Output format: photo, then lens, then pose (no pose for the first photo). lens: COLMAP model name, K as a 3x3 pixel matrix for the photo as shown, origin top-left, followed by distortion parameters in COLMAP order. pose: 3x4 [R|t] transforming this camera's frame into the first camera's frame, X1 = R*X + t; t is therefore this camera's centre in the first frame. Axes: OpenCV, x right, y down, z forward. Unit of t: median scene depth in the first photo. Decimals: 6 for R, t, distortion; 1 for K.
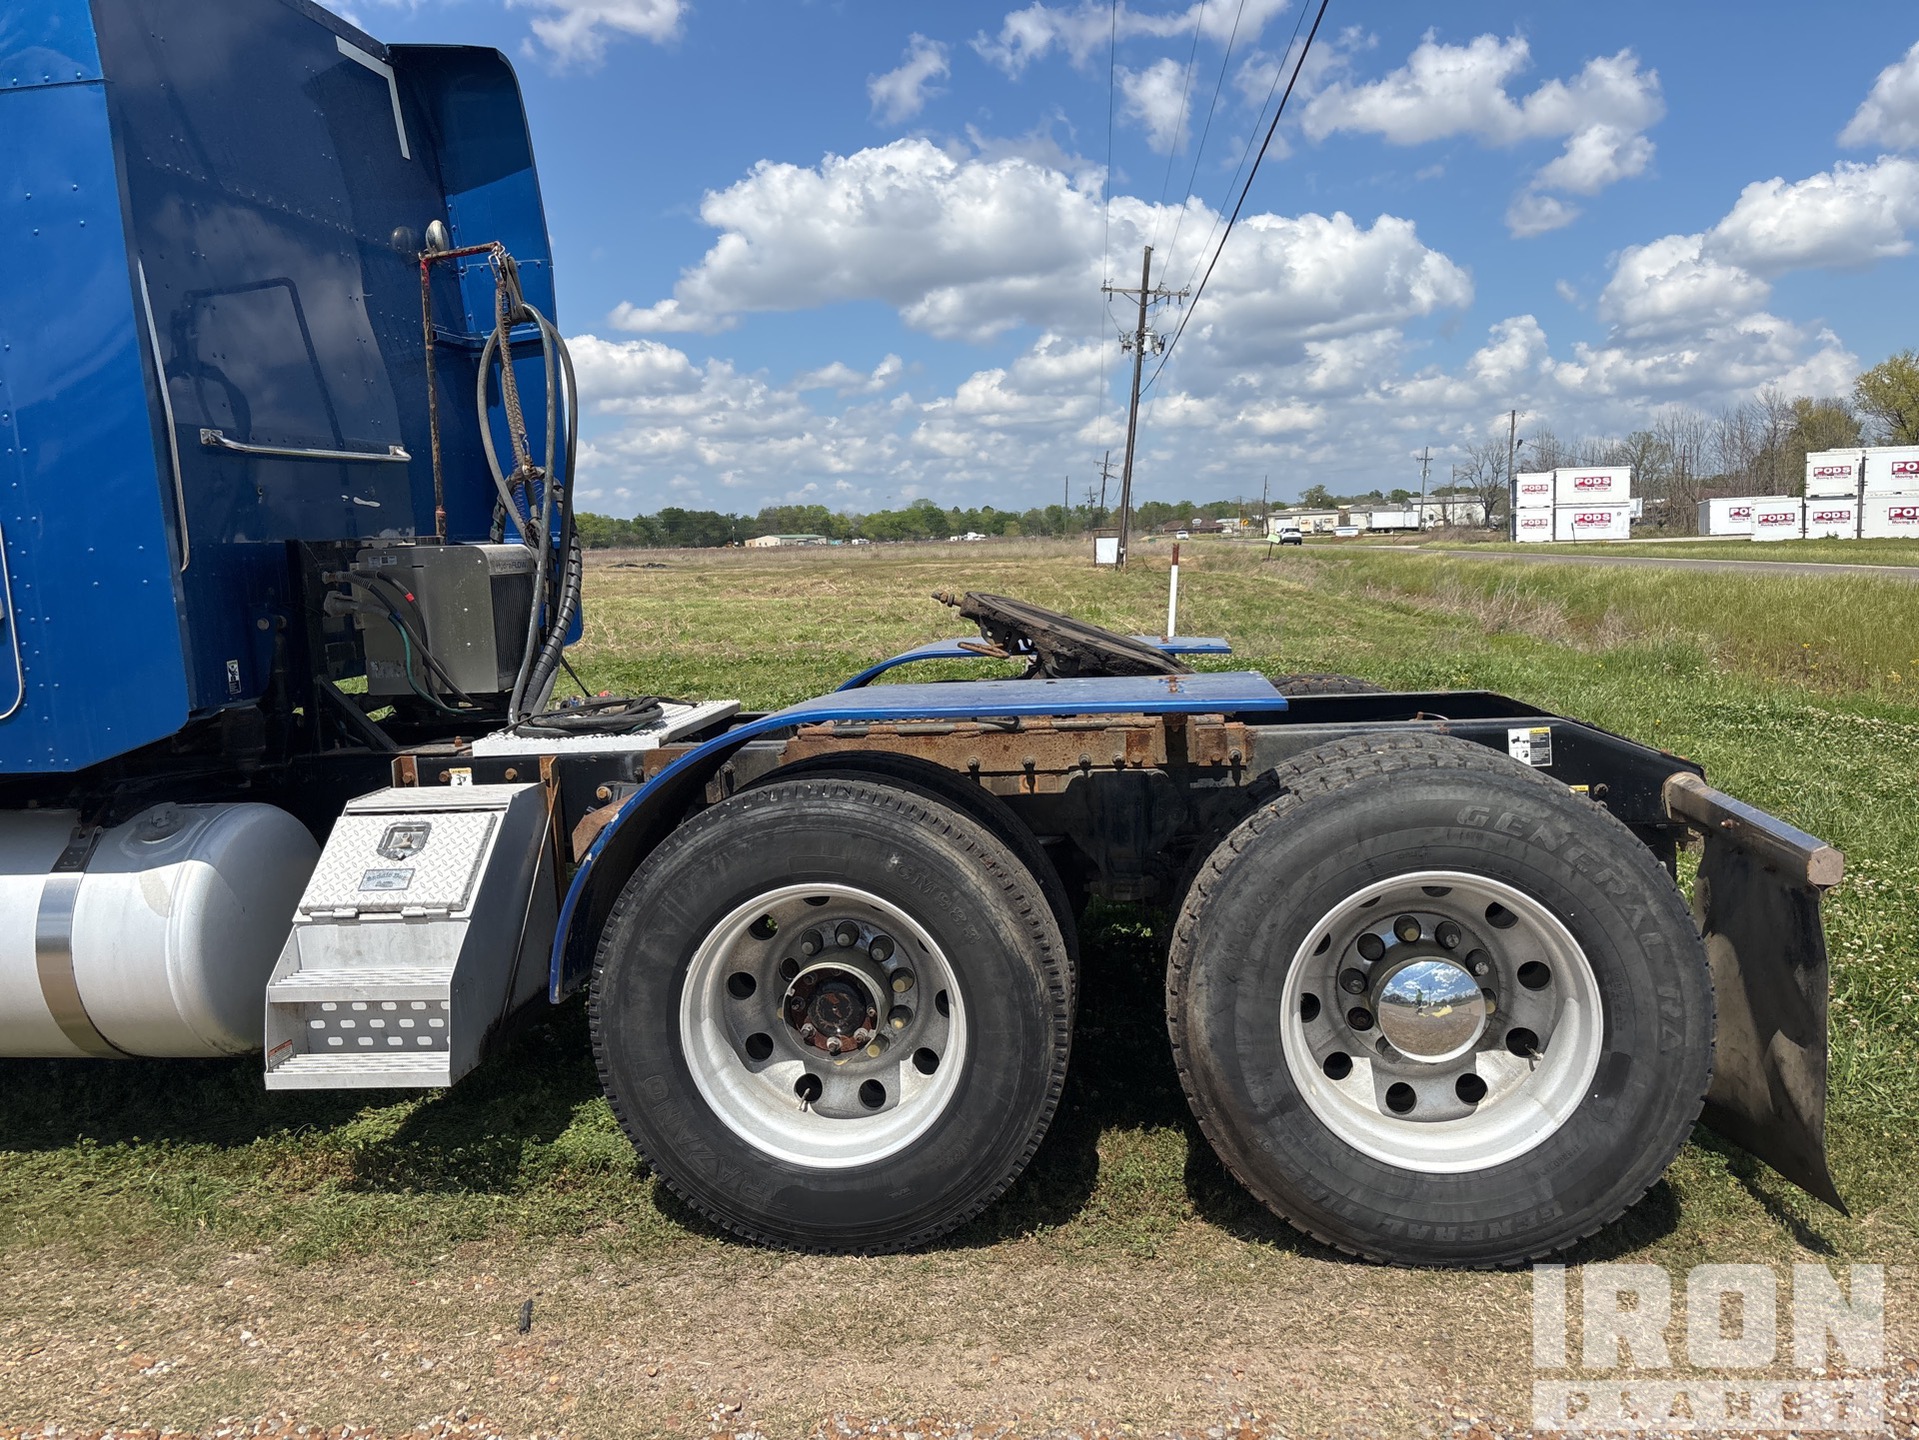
lens RADIAL K [[1437.5, 0, 936.1], [0, 1437.5, 727.6], [0, 0, 1]] dist [0.030650, -0.024713]
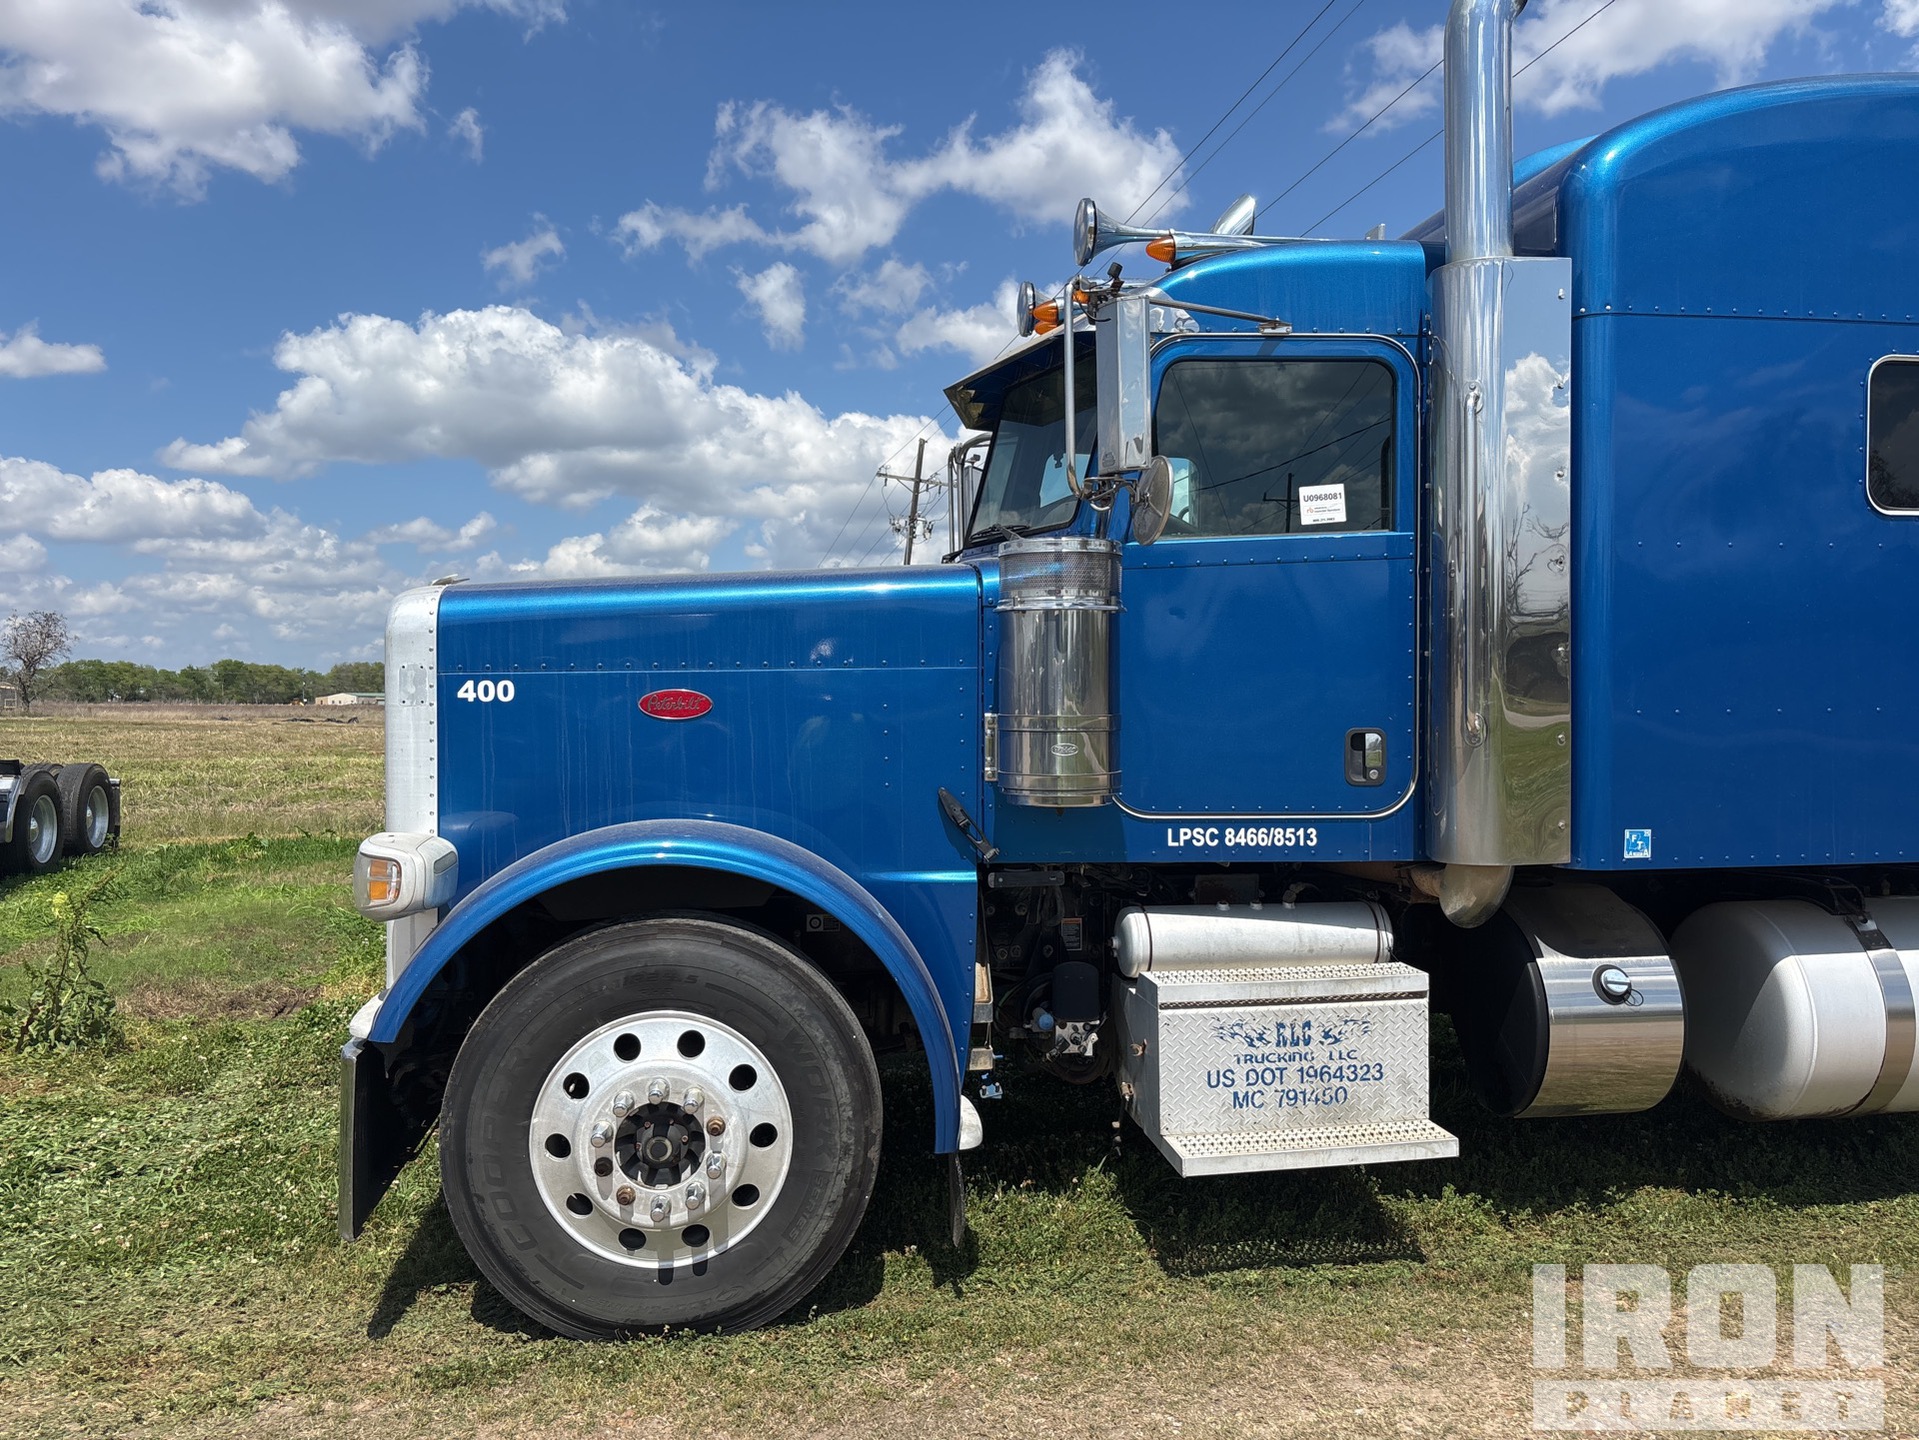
lens RADIAL K [[1437.5, 0, 940.9], [0, 1437.5, 700.6], [0, 0, 1]] dist [0.030650, -0.024713]
pose [[0.959917, 0.036494, 0.277900, -1.429976], [0.001856, 0.990638, -0.136501, 0.048864], [-0.280280, 0.131546, 0.950862, 0.059341]]
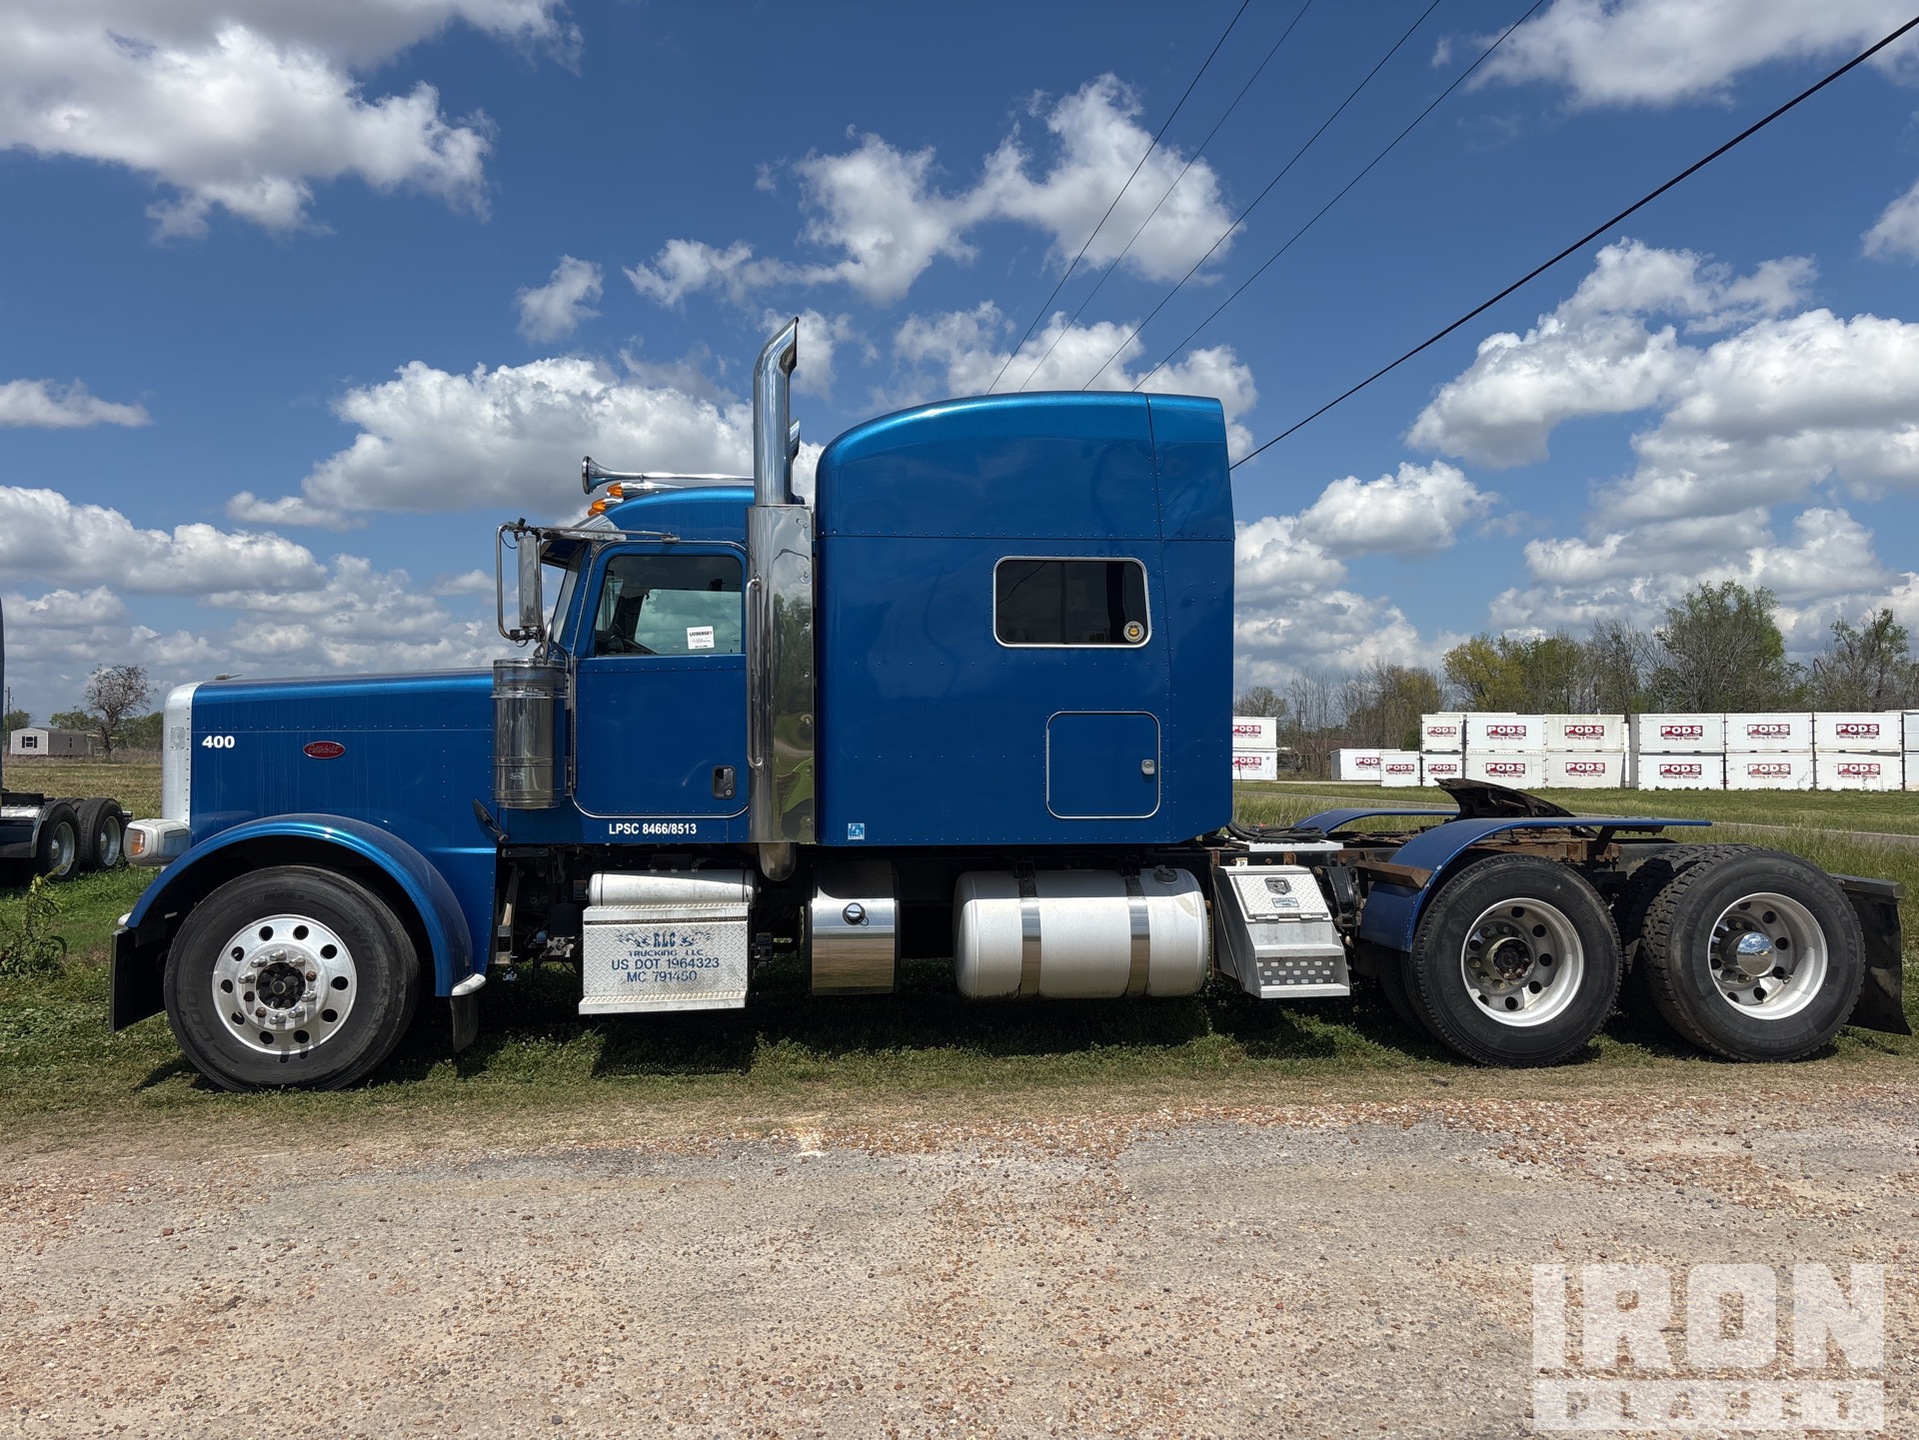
lens RADIAL K [[1437.5, 0, 940.8], [0, 1437.5, 698.8], [0, 0, 1]] dist [0.030650, -0.024713]
pose [[0.972018, 0.051296, 0.229238, -1.051386], [-0.010924, 0.984681, -0.174021, 0.141519], [-0.234653, 0.166647, 0.957688, -0.726384]]
